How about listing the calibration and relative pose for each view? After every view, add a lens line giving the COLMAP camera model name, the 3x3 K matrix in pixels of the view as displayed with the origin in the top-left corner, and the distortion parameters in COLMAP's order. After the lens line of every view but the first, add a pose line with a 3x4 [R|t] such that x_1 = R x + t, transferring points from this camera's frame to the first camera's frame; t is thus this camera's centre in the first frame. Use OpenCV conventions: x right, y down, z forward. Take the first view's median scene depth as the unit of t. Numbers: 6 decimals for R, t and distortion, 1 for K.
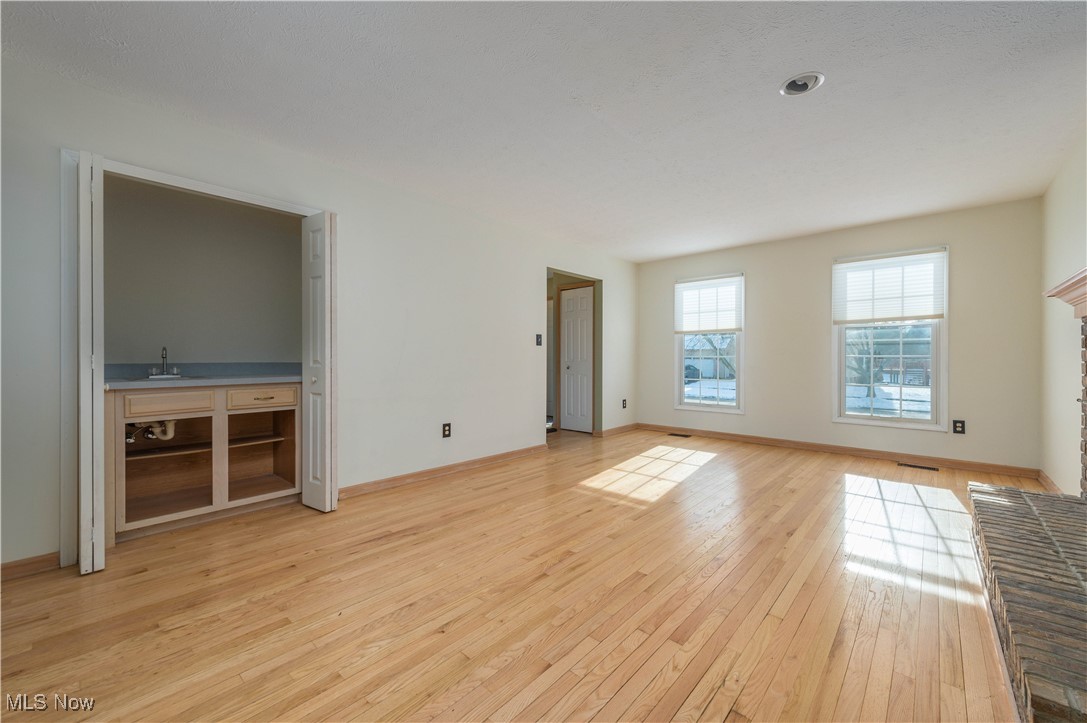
lens RADIAL K [[427.0, 0, 563.0], [0, 427.0, 354.8], [0, 0, 1]] dist [0.011948, -0.000911]
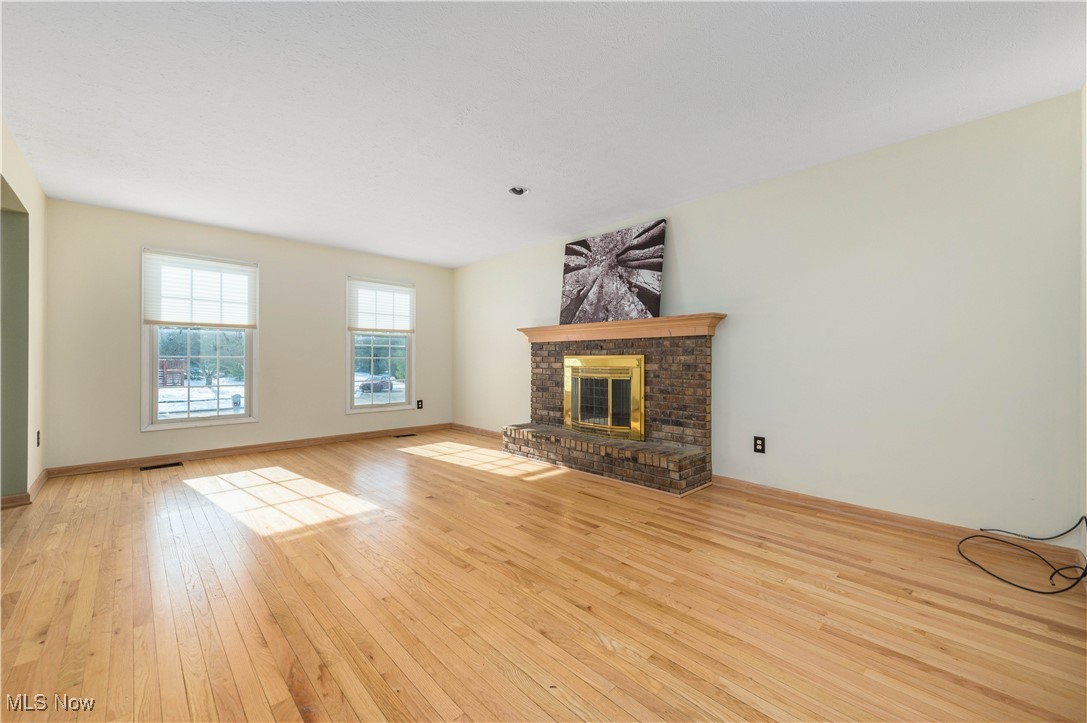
lens RADIAL K [[427.0, 0, 551.1], [0, 427.0, 360.5], [0, 0, 1]] dist [0.011948, -0.000911]
pose [[0.082370, -0.002478, 0.996599, -0.748751], [-0.013203, 0.999906, 0.003578, -0.001229], [-0.996514, -0.013453, 0.082330, 0.542758]]
